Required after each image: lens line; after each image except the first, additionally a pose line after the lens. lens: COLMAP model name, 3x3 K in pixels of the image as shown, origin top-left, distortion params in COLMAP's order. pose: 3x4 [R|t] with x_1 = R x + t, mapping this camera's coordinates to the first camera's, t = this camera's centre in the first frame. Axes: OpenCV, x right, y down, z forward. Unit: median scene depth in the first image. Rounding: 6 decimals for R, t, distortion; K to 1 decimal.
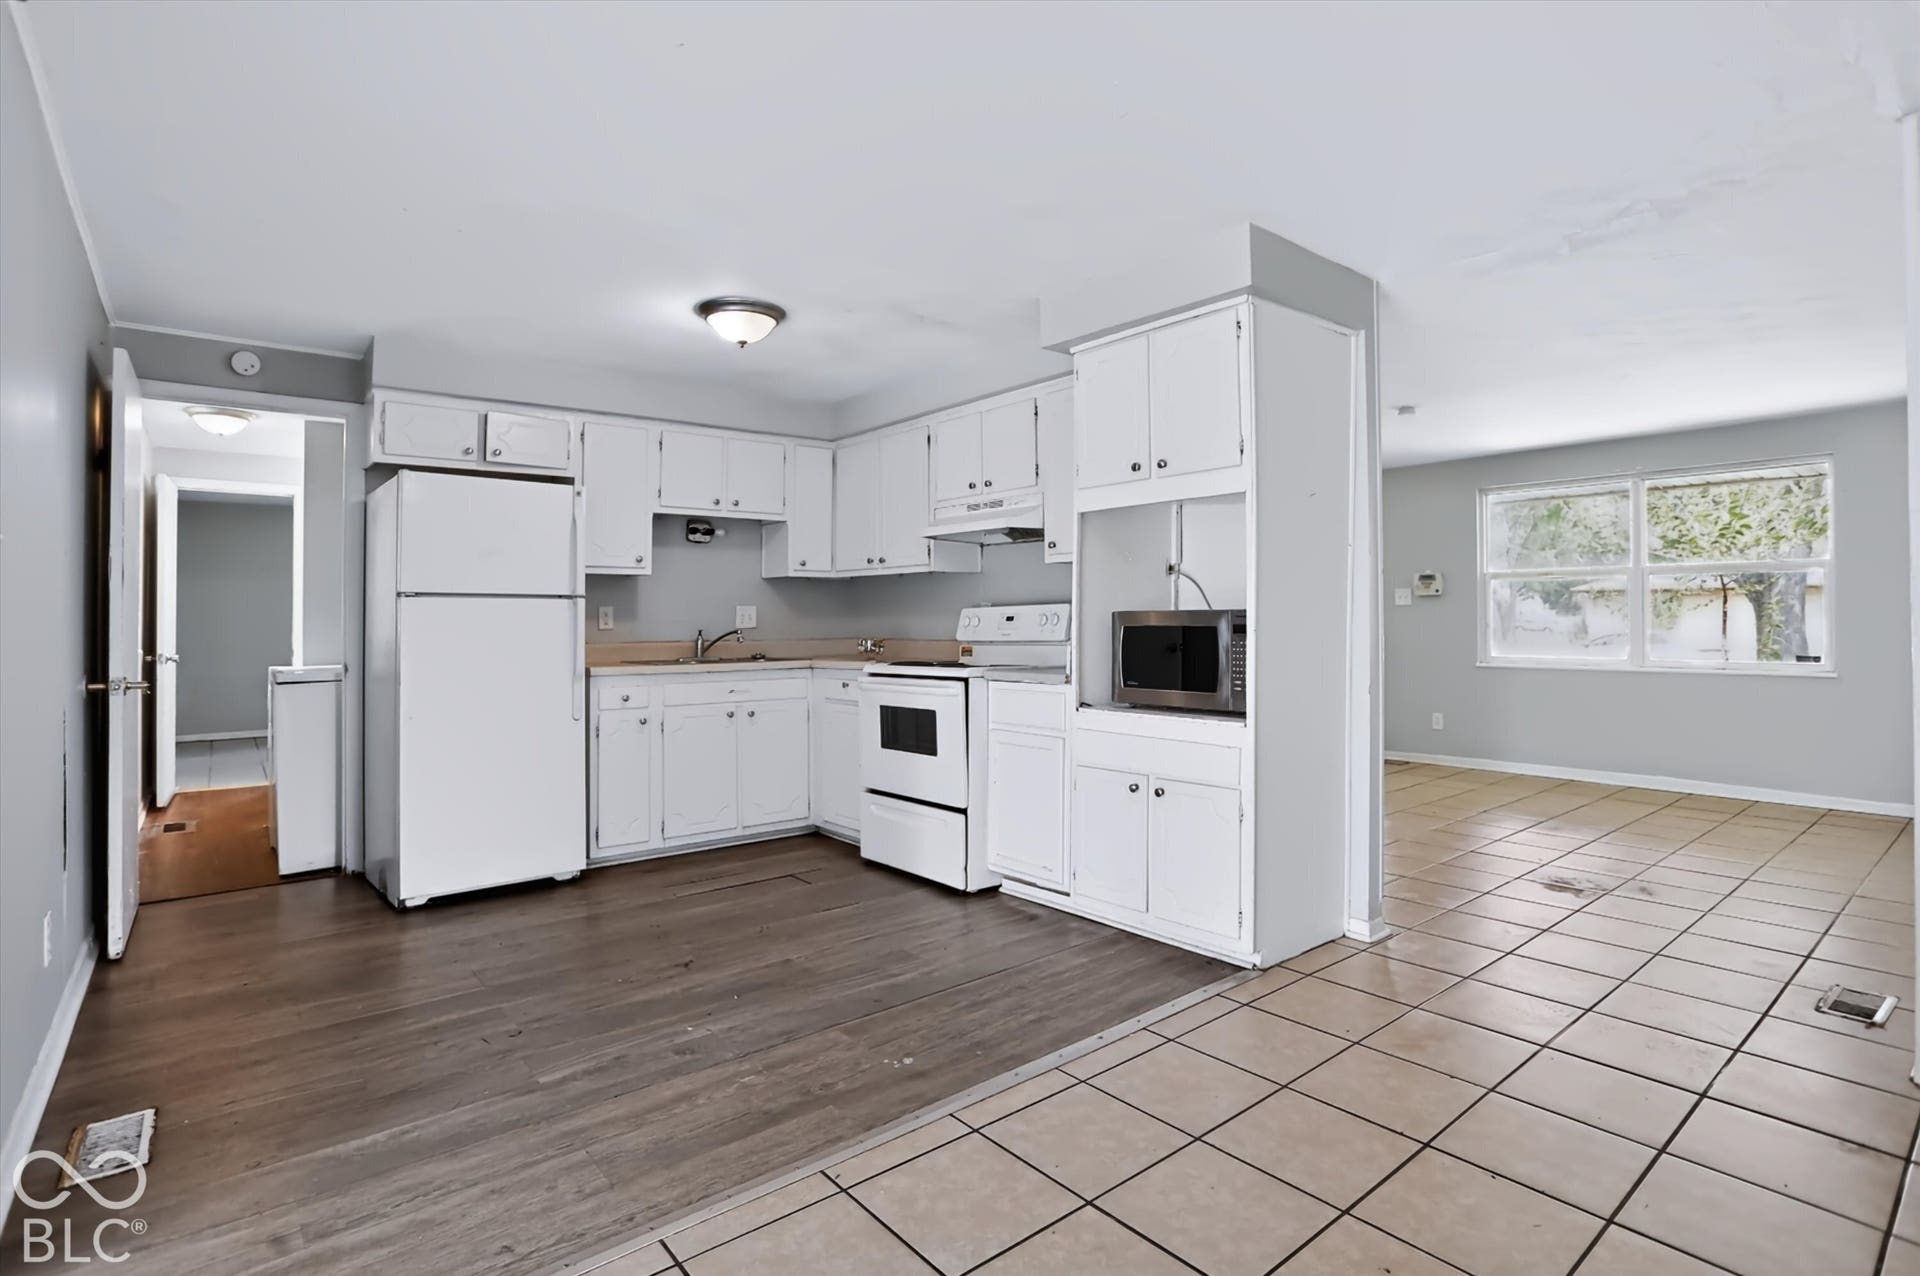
lens RADIAL K [[946.6, 0, 966.4], [0, 946.6, 634.5], [0, 0, 1]] dist [-0.035859, 0.005452]
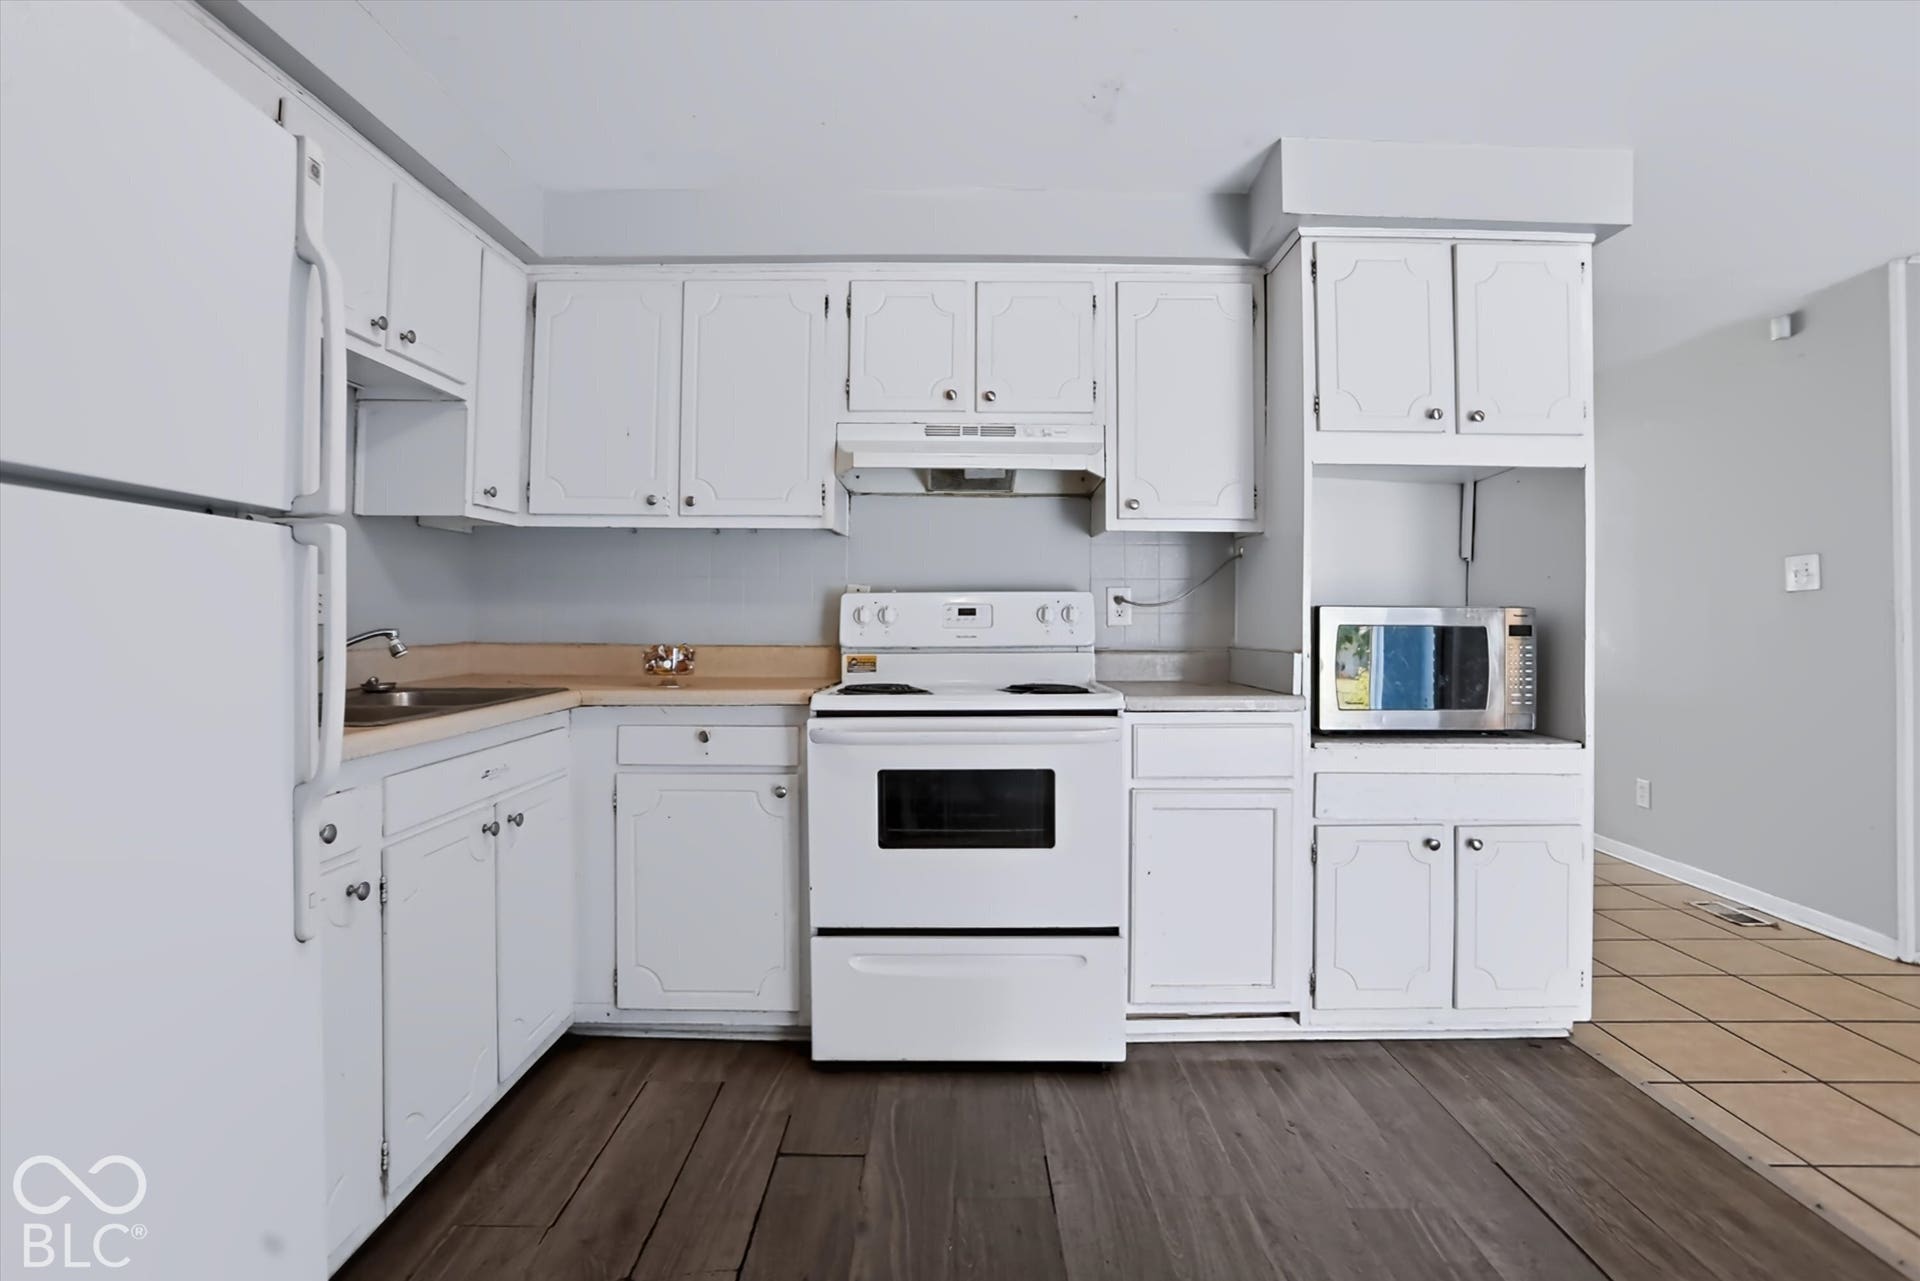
lens RADIAL K [[946.6, 0, 953.4], [0, 946.6, 620.1], [0, 0, 1]] dist [-0.035859, 0.005452]
pose [[0.634924, 0.006393, 0.772548, -0.511335], [-0.000391, 0.999968, -0.007954, -0.006606], [-0.772574, 0.004748, 0.634906, 0.665692]]
